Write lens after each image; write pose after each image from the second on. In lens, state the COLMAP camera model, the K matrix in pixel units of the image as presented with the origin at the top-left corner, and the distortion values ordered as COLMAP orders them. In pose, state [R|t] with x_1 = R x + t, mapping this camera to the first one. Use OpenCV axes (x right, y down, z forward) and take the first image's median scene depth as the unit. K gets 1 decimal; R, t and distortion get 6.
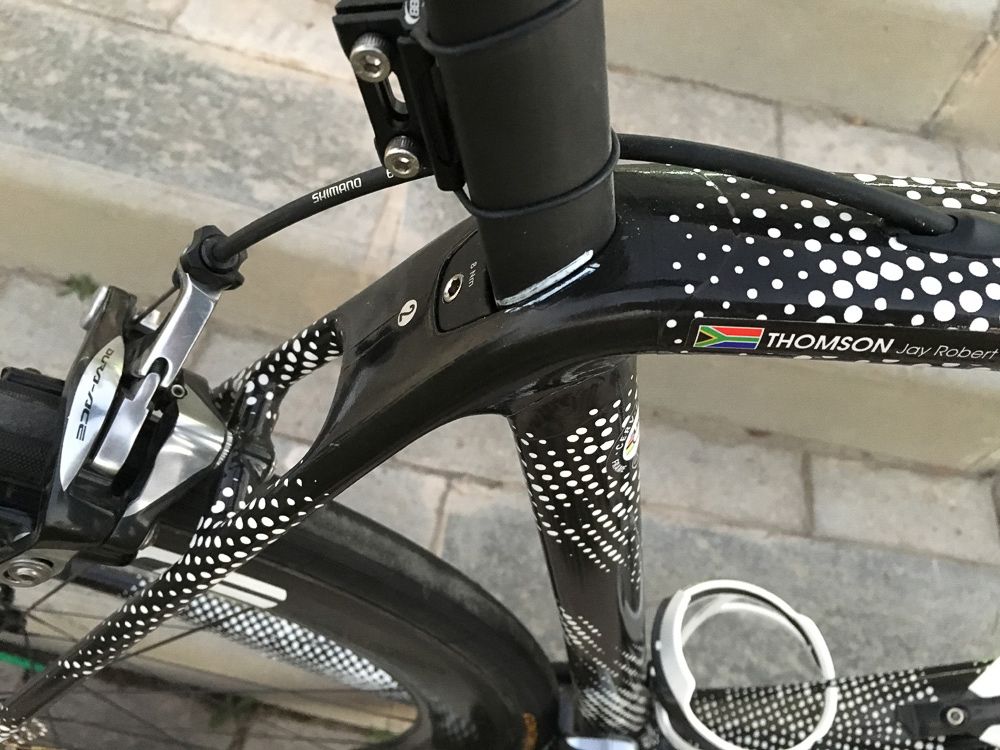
lens RADIAL K [[849.5, 0, 504.2], [0, 849.5, 376.0], [0, 0, 1]] dist [0.050724, -0.096994]
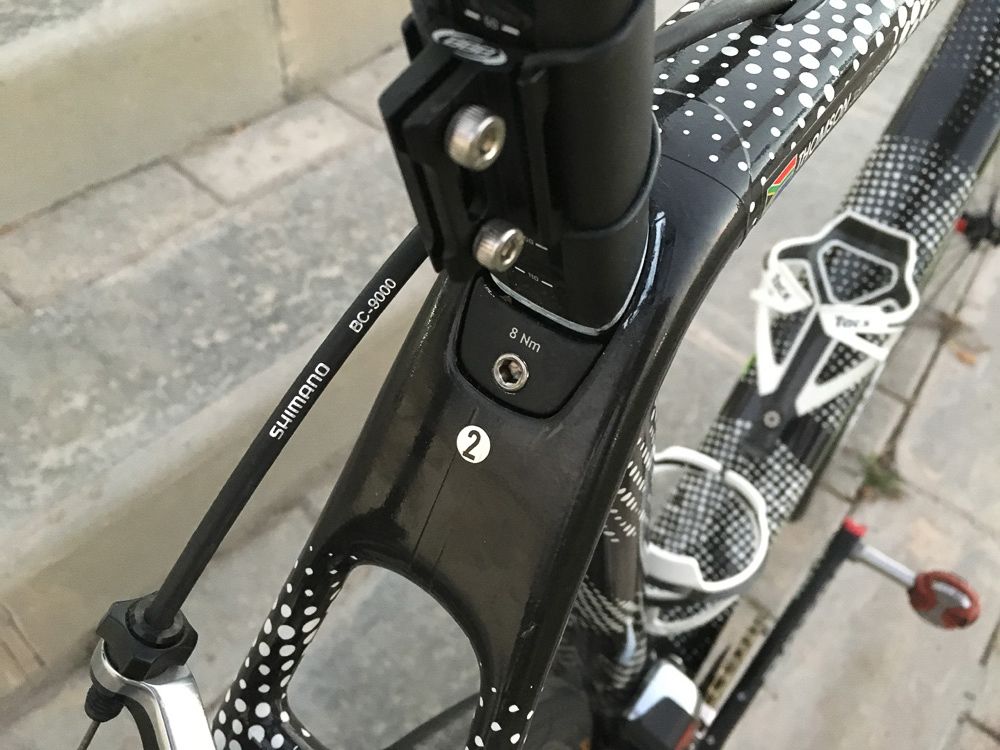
lens RADIAL K [[849.5, 0, 500.8], [0, 849.5, 379.2], [0, 0, 1]] dist [0.050724, -0.096994]
pose [[0.556910, -0.686910, 0.466911, -0.172560], [0.704618, 0.688359, 0.172266, -0.095063], [-0.439734, 0.233057, 0.867363, 0.119067]]
